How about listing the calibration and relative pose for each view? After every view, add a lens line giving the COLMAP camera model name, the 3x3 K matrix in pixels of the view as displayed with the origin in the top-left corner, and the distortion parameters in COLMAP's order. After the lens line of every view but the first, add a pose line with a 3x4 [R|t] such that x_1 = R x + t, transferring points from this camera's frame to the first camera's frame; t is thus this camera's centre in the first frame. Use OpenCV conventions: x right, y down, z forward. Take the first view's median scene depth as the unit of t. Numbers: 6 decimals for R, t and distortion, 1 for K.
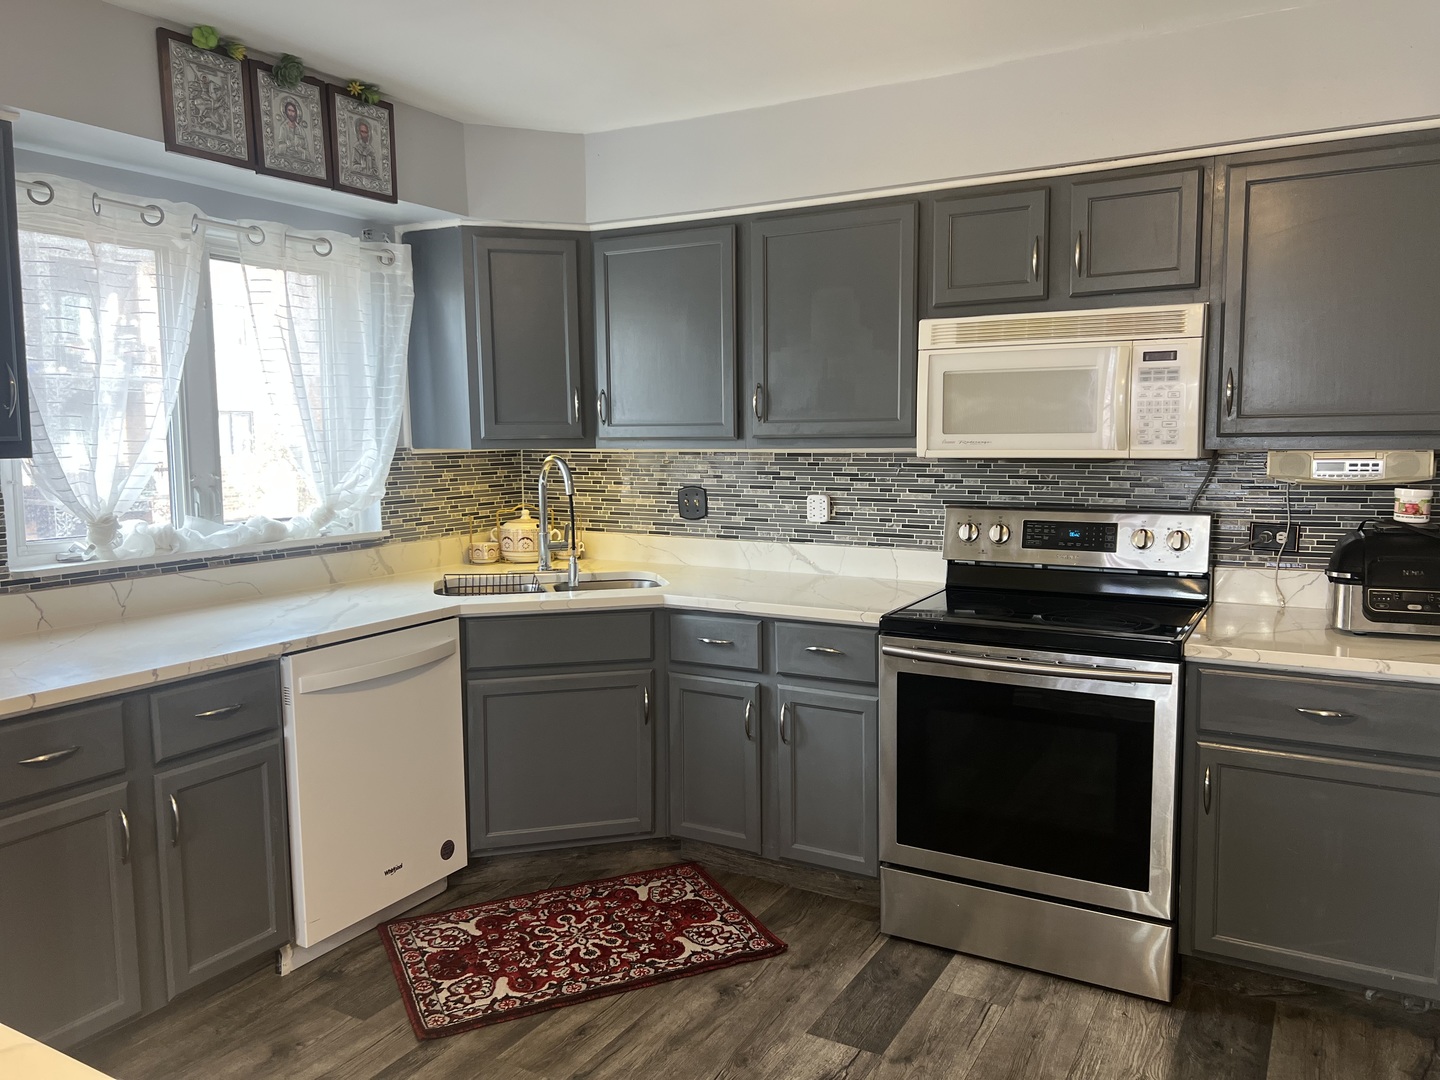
lens RADIAL K [[1108.4, 0, 713.4], [0, 1108.4, 528.3], [0, 0, 1]] dist [0.094070, -0.112977]
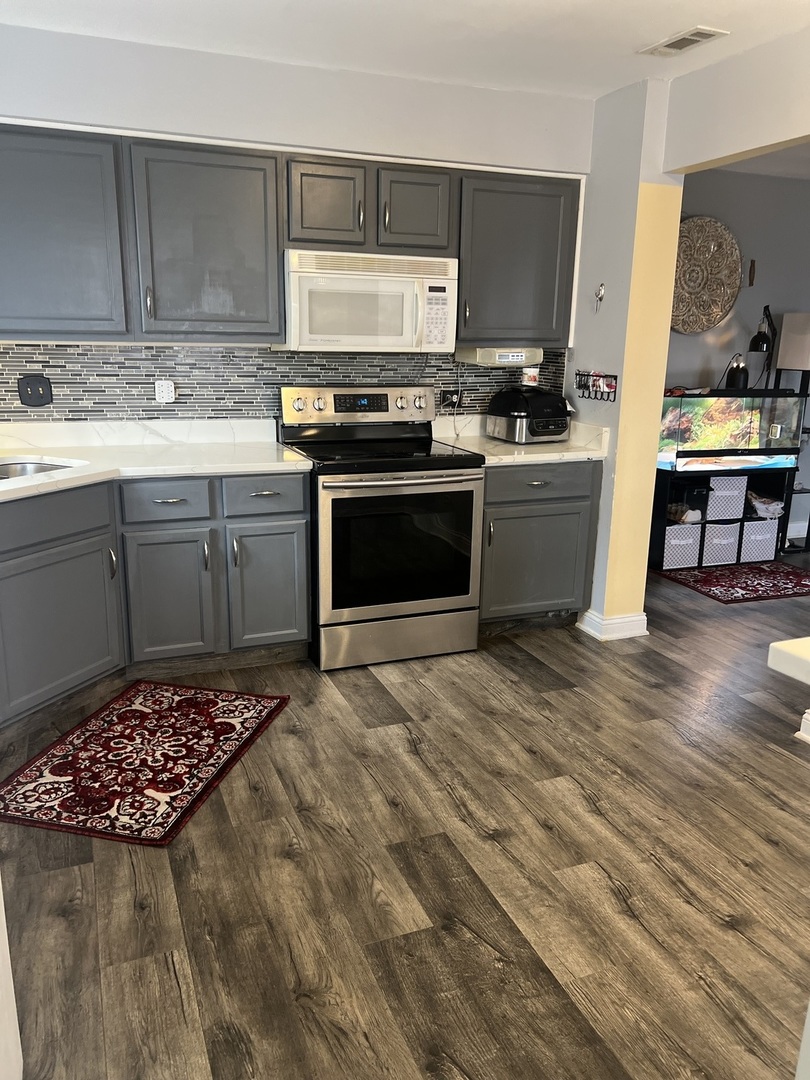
lens RADIAL K [[831.3, 0, 405.0], [0, 831.3, 540.0], [0, 0, 1]] dist [0.094070, -0.112977]
pose [[0.610871, -0.172062, 0.772807, -0.607083], [0.050908, 0.982616, 0.178534, -0.010149], [-0.790092, -0.069719, 0.609011, 0.225680]]
